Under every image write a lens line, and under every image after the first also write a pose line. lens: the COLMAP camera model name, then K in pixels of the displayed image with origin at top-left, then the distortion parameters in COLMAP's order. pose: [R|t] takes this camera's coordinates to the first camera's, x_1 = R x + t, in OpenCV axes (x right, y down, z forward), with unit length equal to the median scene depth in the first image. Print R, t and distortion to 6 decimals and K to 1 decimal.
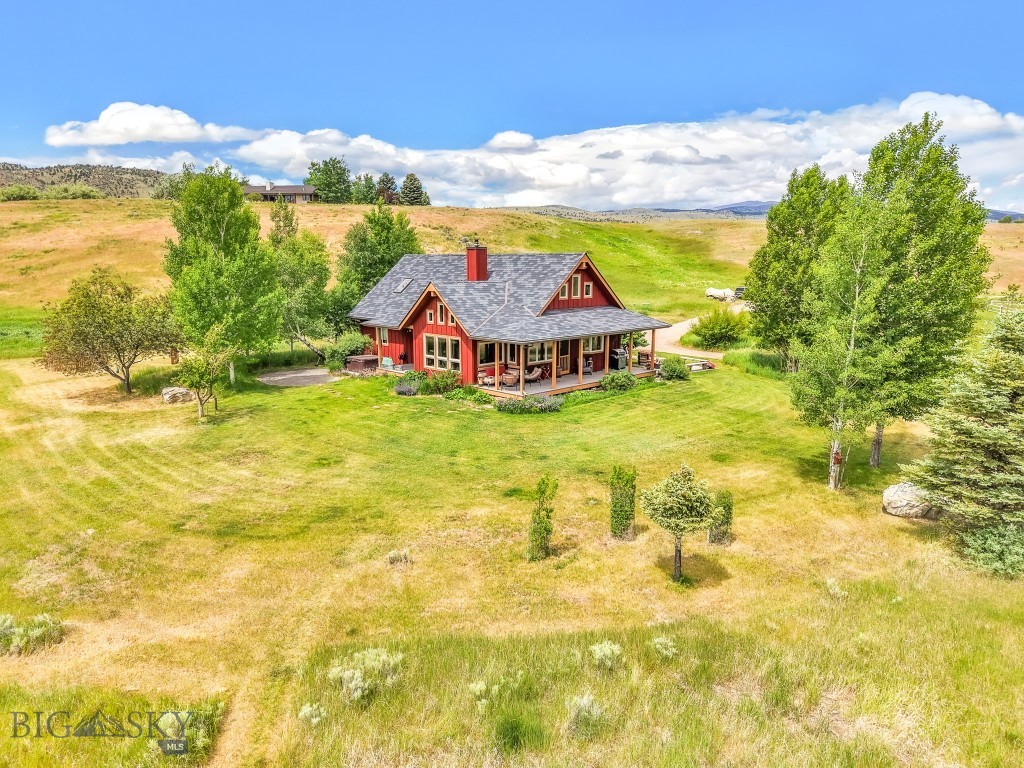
lens RADIAL K [[693.0, 0, 512.0], [0, 693.0, 384.0], [0, 0, 1]] dist [0.032589, -0.037450]
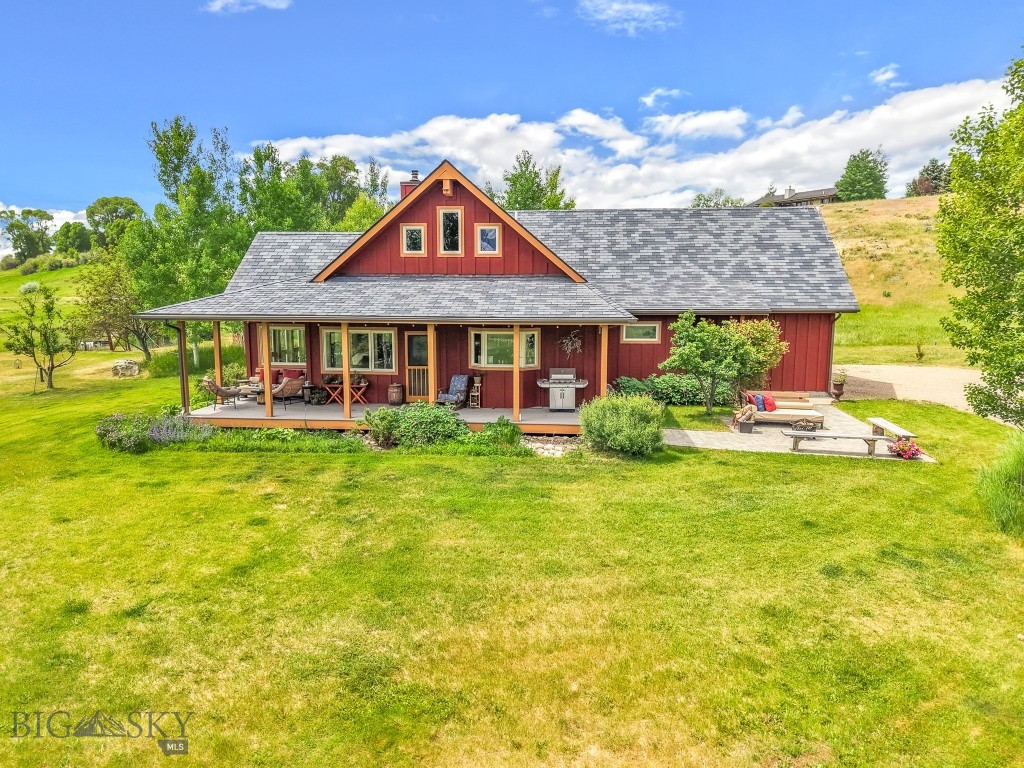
lens RADIAL K [[697.0, 0, 512.1], [0, 697.0, 380.4], [0, 0, 1]] dist [-0.000886, -0.002439]
pose [[0.641053, 0.097409, -0.761290, 0.492910], [-0.133813, 0.990906, 0.014110, -0.045253], [0.755742, 0.092825, 0.648257, 0.683015]]
